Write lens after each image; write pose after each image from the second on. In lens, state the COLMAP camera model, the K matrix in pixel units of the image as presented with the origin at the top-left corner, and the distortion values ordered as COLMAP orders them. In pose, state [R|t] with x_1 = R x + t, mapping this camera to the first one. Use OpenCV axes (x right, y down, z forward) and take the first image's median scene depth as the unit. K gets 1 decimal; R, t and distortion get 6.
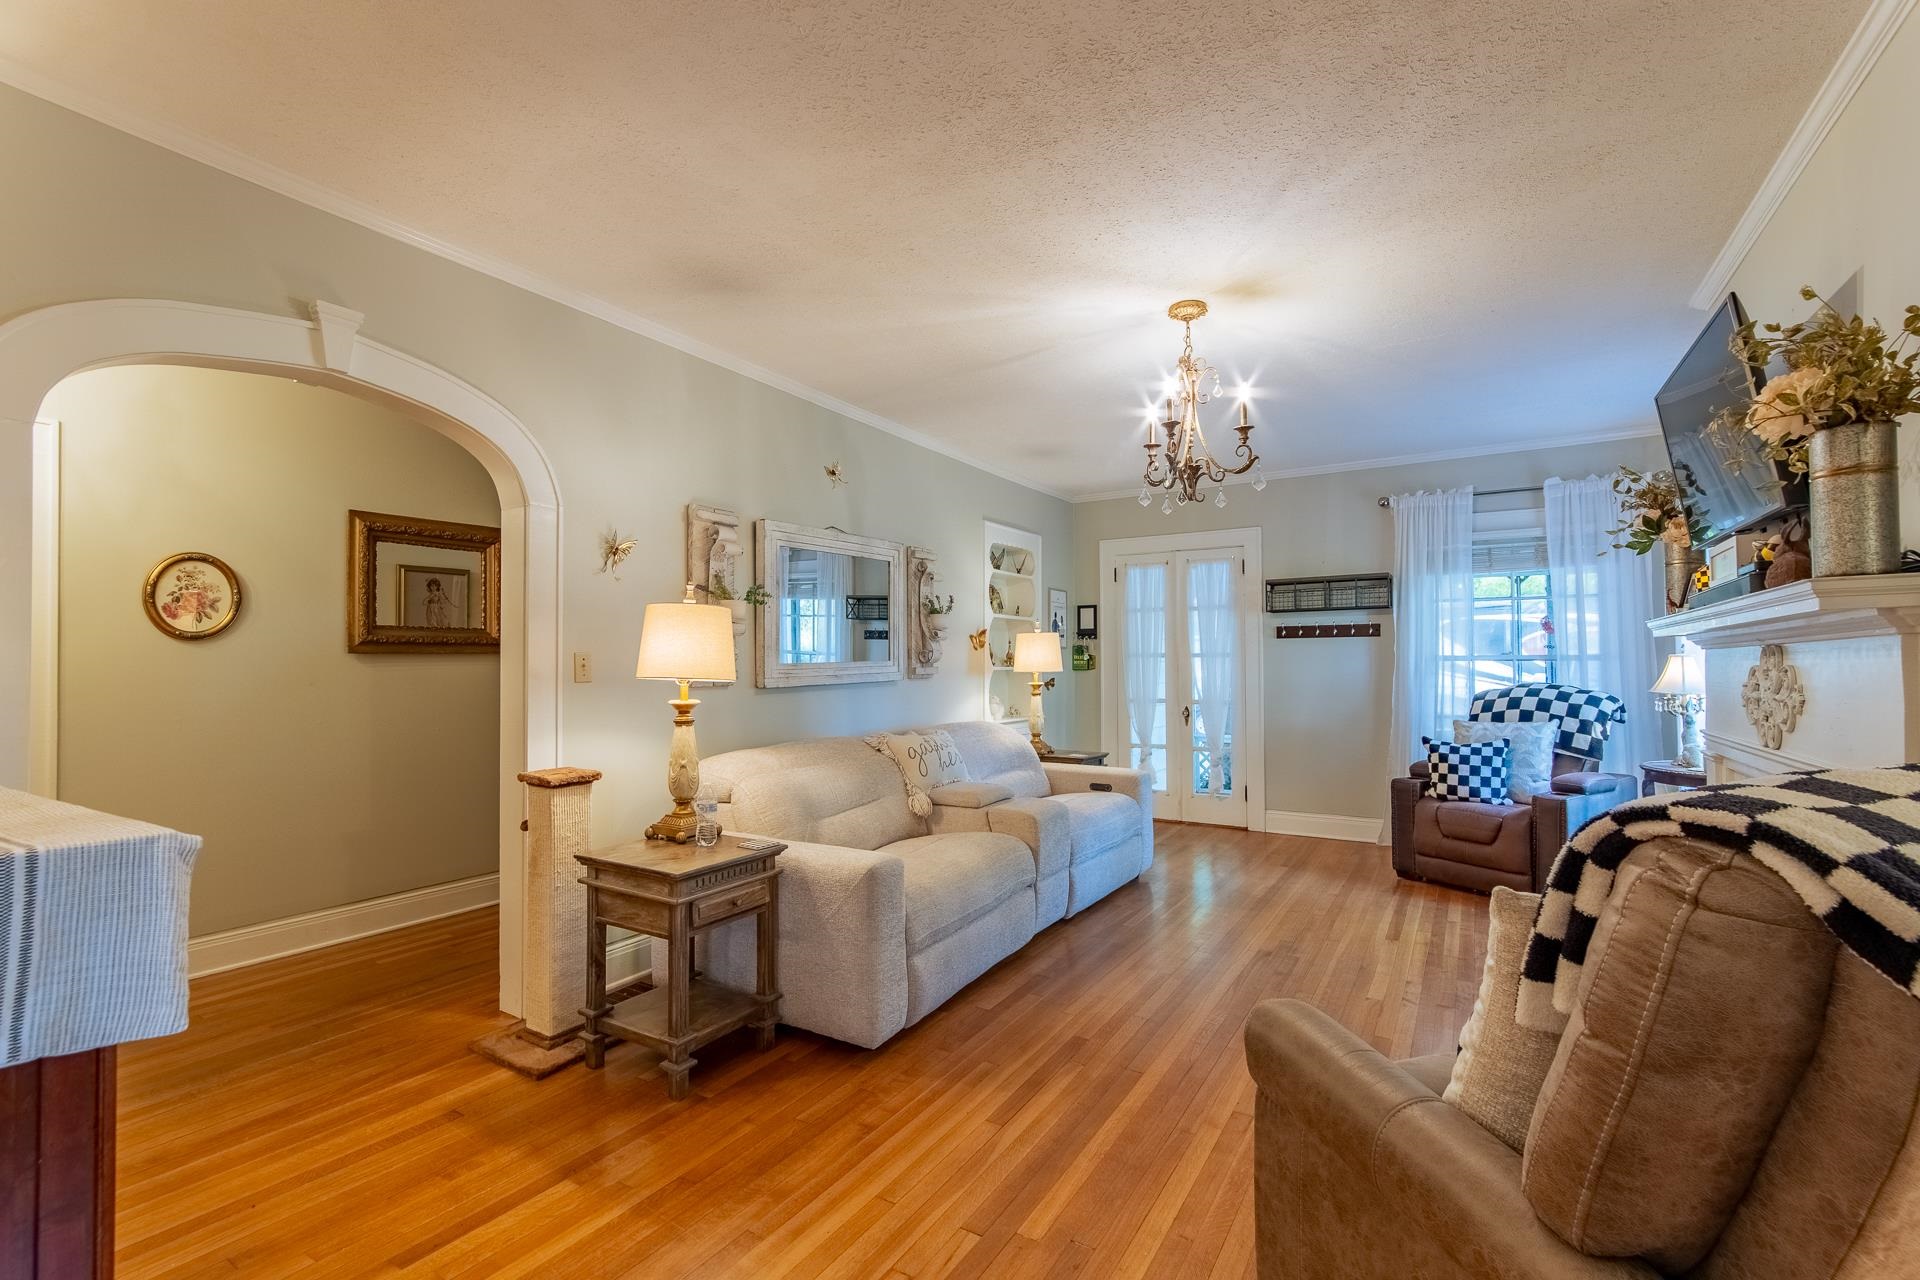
lens RADIAL K [[846.8, 0, 953.3], [0, 846.8, 650.5], [0, 0, 1]] dist [-0.002240, 0.005376]
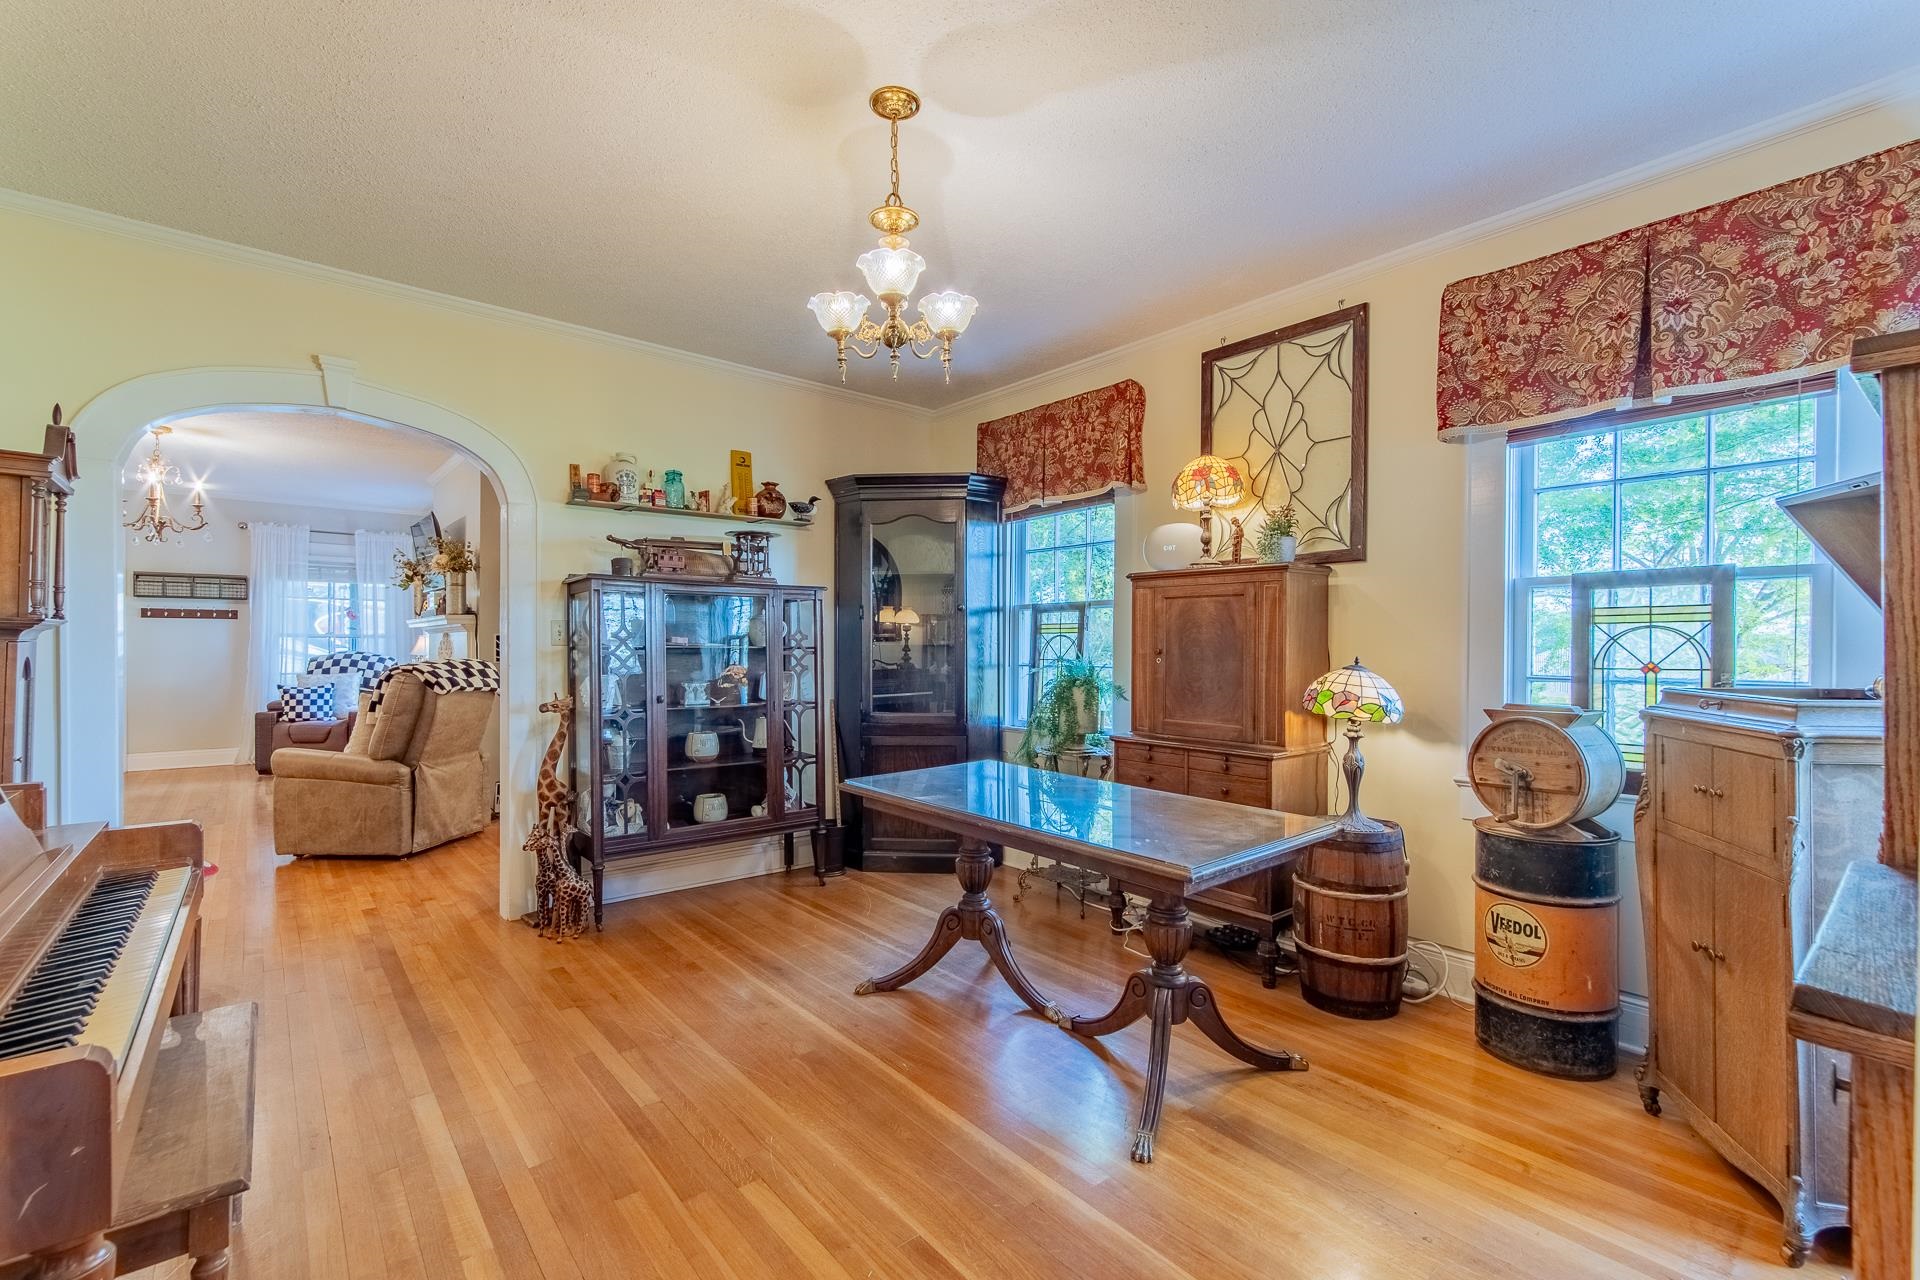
lens RADIAL K [[846.8, 0, 953.3], [0, 846.8, 650.5], [0, 0, 1]] dist [-0.002240, 0.005376]
pose [[0.320807, -0.000736, 0.947144, -0.558753], [-0.024133, 0.999669, 0.008951, -0.007095], [-0.946837, -0.025729, 0.320683, -0.726330]]
